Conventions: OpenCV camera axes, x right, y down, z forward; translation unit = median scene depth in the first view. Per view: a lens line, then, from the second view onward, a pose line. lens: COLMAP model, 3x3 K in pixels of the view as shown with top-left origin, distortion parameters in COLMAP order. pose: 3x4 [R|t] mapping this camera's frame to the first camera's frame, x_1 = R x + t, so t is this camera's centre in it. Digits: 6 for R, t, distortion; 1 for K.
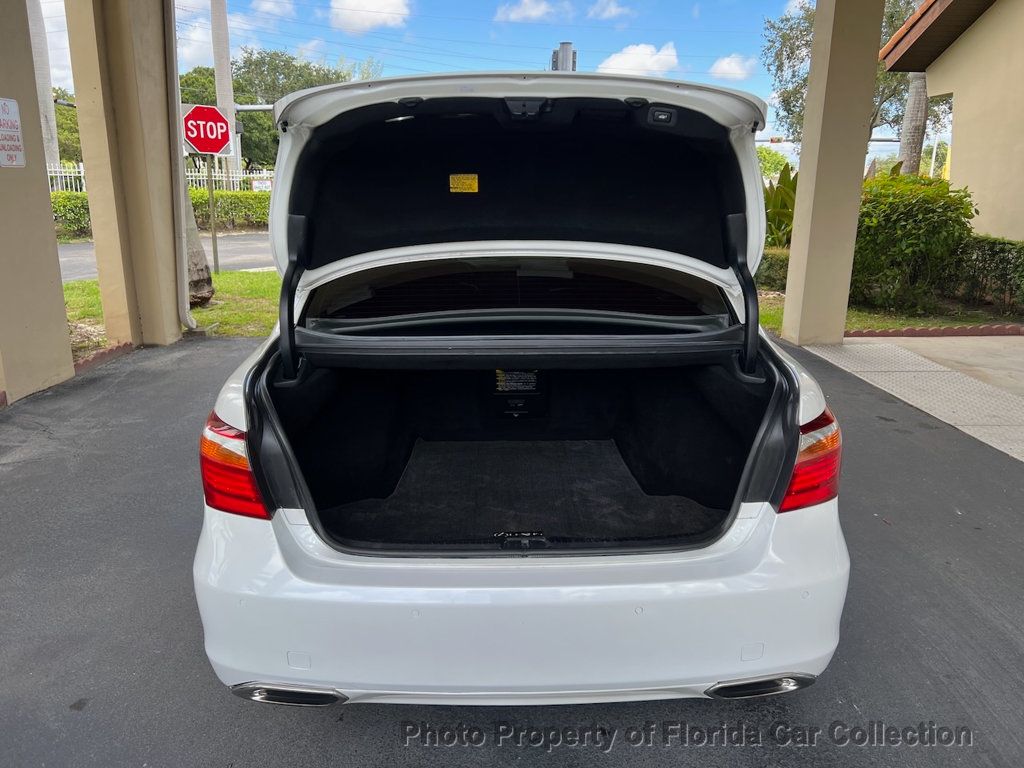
lens RADIAL K [[792.6, 0, 517.7], [0, 792.6, 378.0], [0, 0, 1]] dist [0.066711, -0.078838]
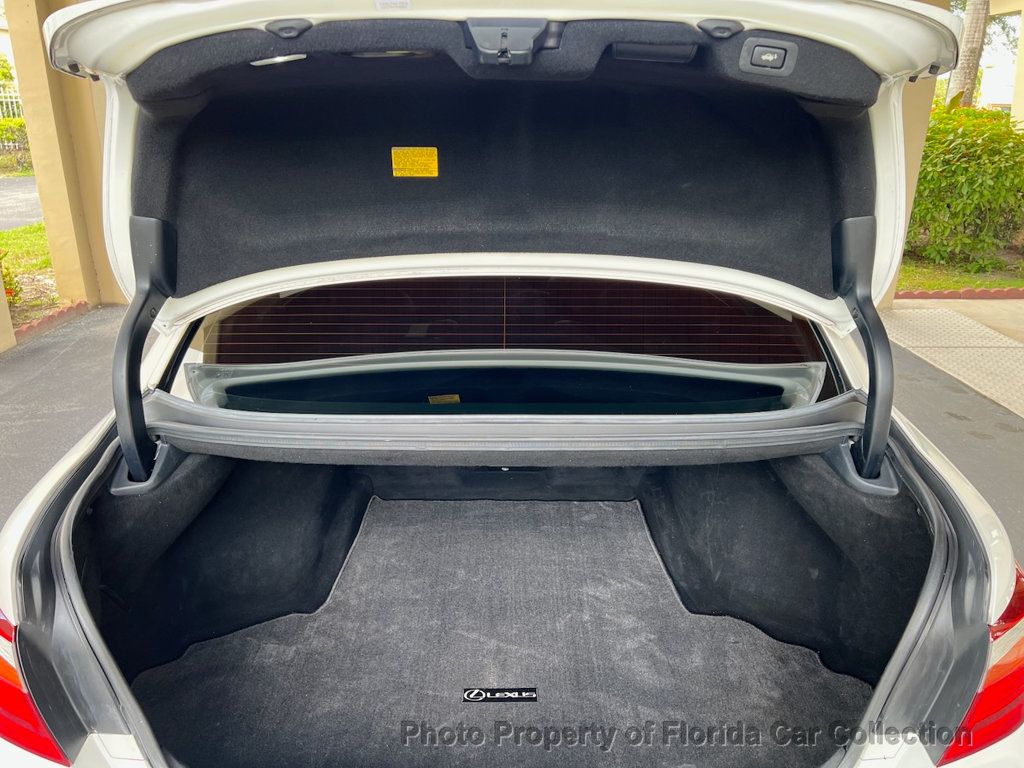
lens RADIAL K [[781.5, 0, 505.6], [0, 781.5, 384.1], [0, 0, 1]] dist [0.052767, -0.066131]
pose [[0.999632, 0.010992, -0.024797, 0.018044], [-0.008412, 0.994766, 0.101831, -0.125109], [0.025786, -0.101585, 0.994493, 0.348090]]
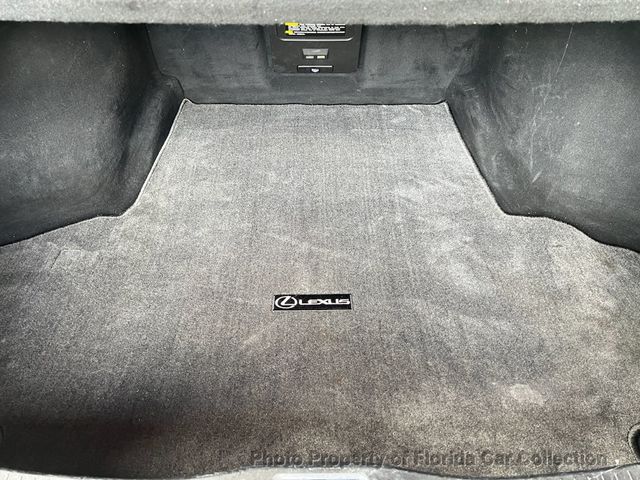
lens RADIAL K [[488.5, 0, 316.0], [0, 488.5, 240.1], [0, 0, 1]] dist [0.052767, -0.066131]
pose [[0.999821, 0.014795, -0.011777, 0.007058], [-0.007551, 0.883339, 0.468674, -0.030374], [0.017337, -0.468501, 0.883293, 0.641740]]
